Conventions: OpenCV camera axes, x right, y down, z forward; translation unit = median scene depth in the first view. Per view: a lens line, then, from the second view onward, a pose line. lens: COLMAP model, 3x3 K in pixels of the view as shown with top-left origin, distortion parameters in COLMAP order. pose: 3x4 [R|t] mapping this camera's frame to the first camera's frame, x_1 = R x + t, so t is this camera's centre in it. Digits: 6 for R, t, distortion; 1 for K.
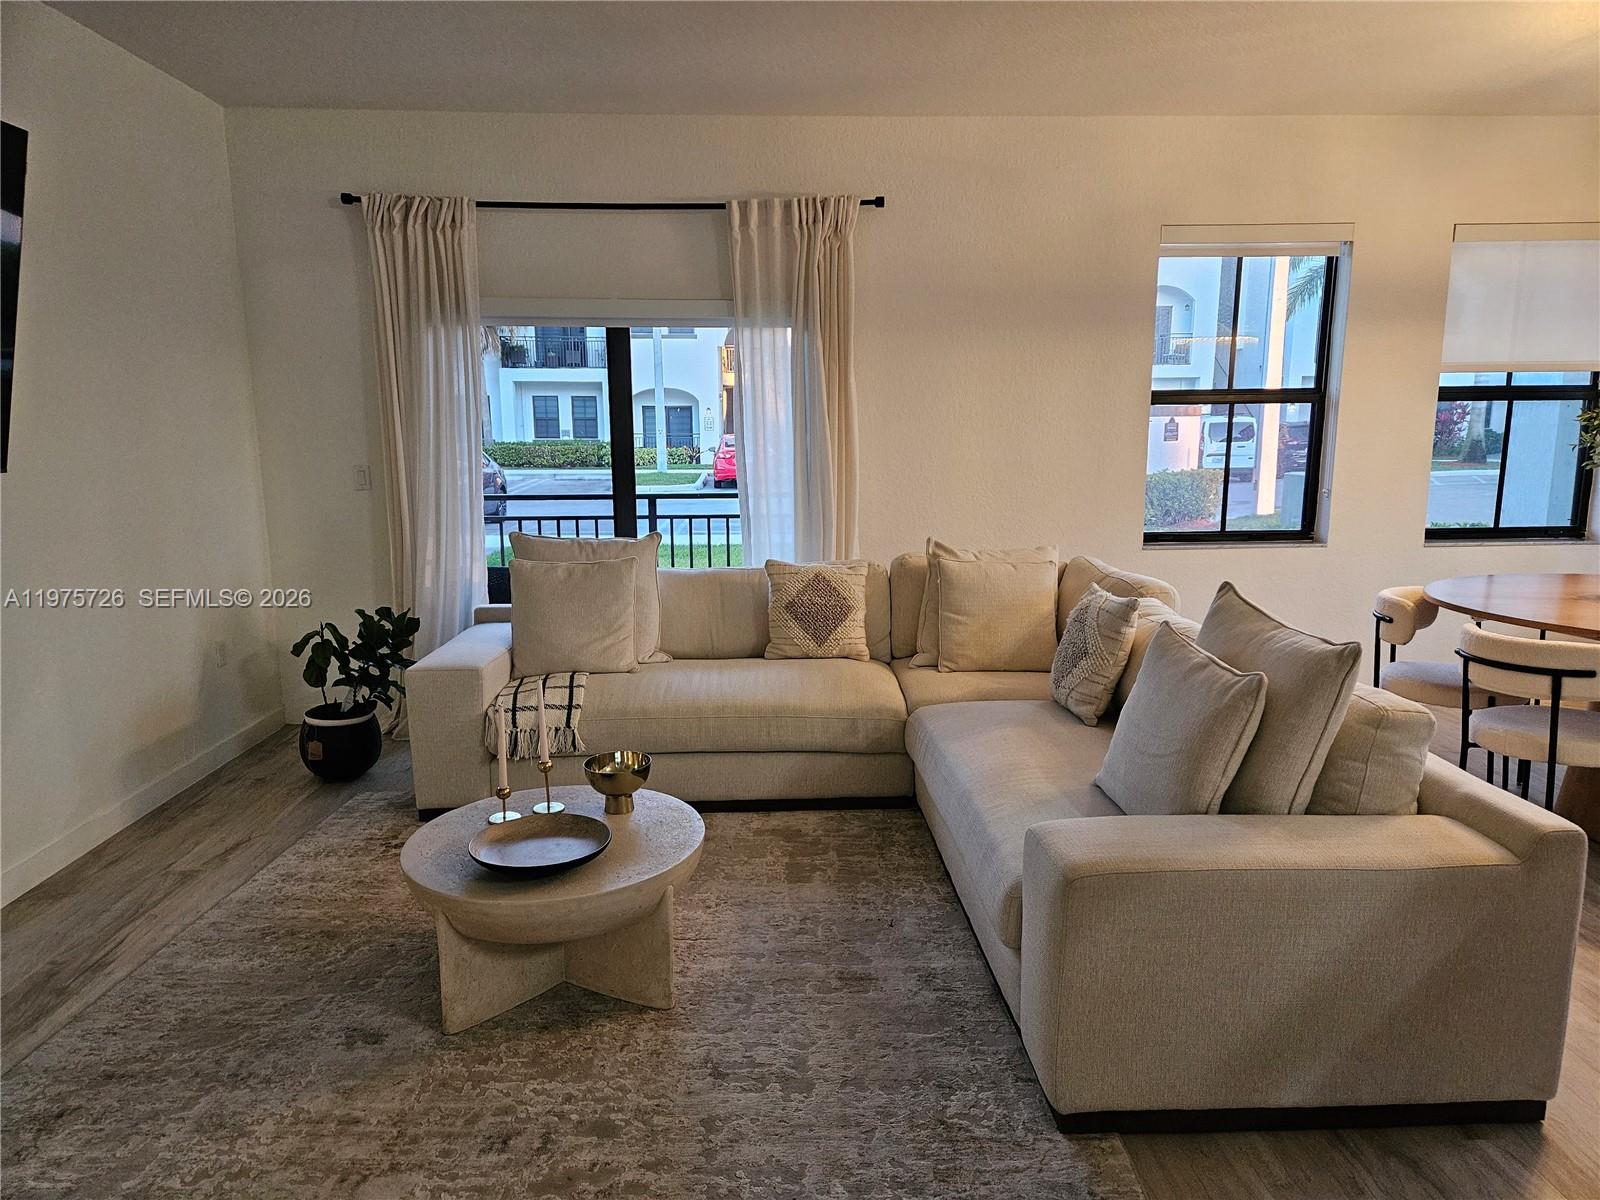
lens RADIAL K [[1059.4, 0, 801.4], [0, 1059.4, 611.6], [0, 0, 1]] dist [0.075753, -0.059930]
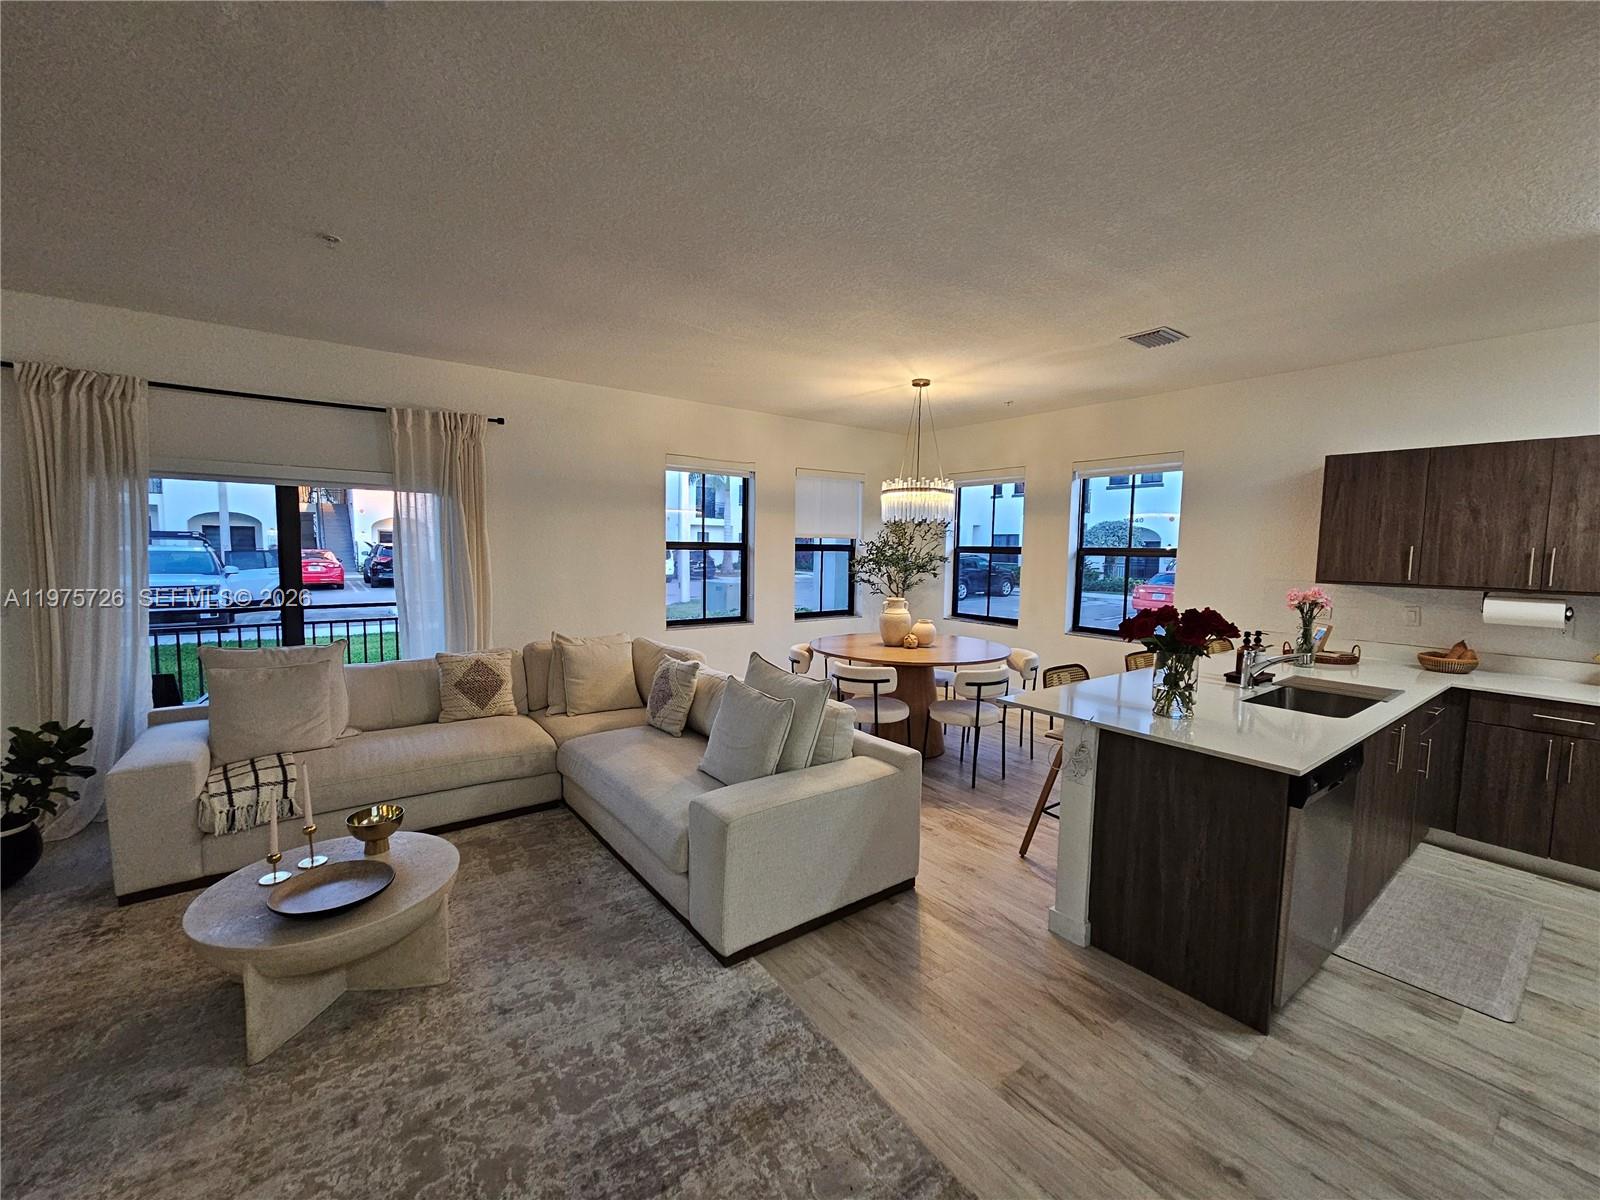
lens RADIAL K [[657.0, 0, 800.1], [0, 657.0, 597.5], [0, 0, 1]] dist [0.000841, 0.001053]
pose [[0.823276, -0.025427, 0.567072, -0.149861], [0.079875, 0.994246, -0.071383, -0.024625], [-0.561994, 0.104063, 0.820569, -0.020991]]
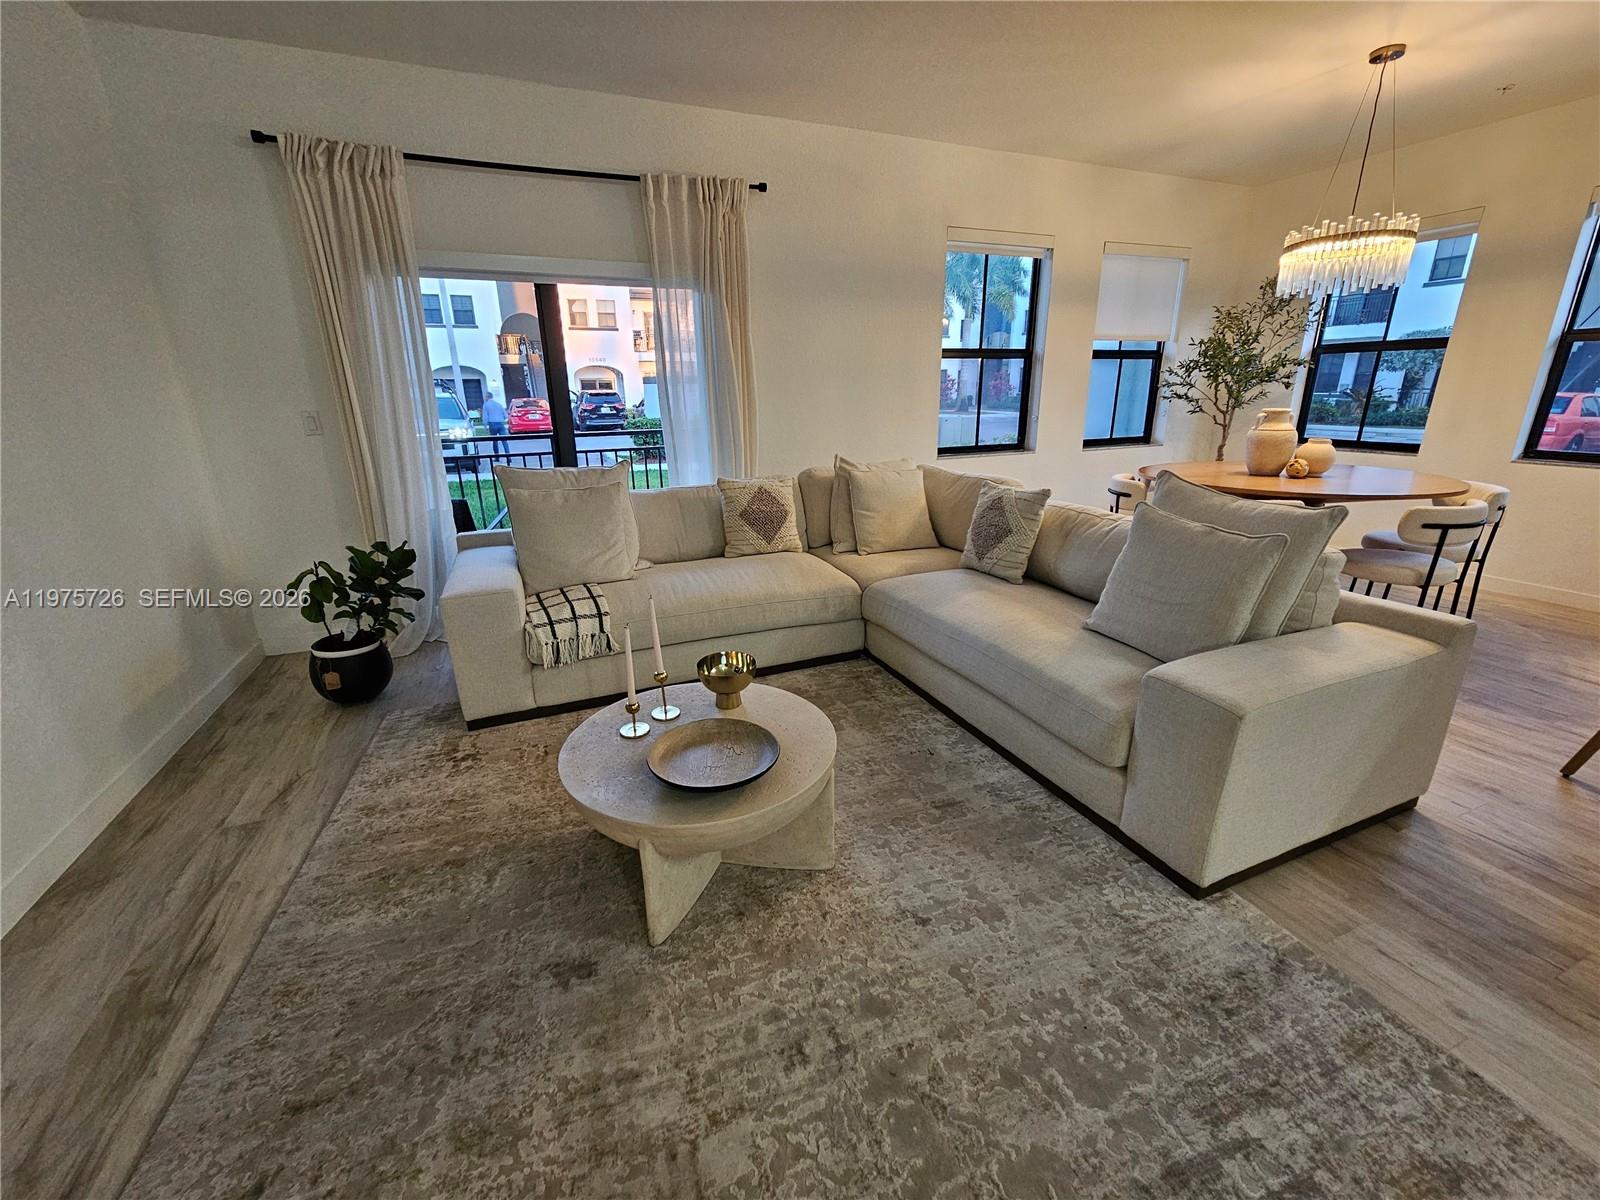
lens RADIAL K [[657.0, 0, 801.2], [0, 657.0, 599.6], [0, 0, 1]] dist [0.000841, 0.001053]
pose [[0.938097, -0.113793, 0.327148, -0.242448], [0.070583, 0.987479, 0.141082, -0.011782], [-0.339106, -0.109257, 0.934382, 0.260582]]
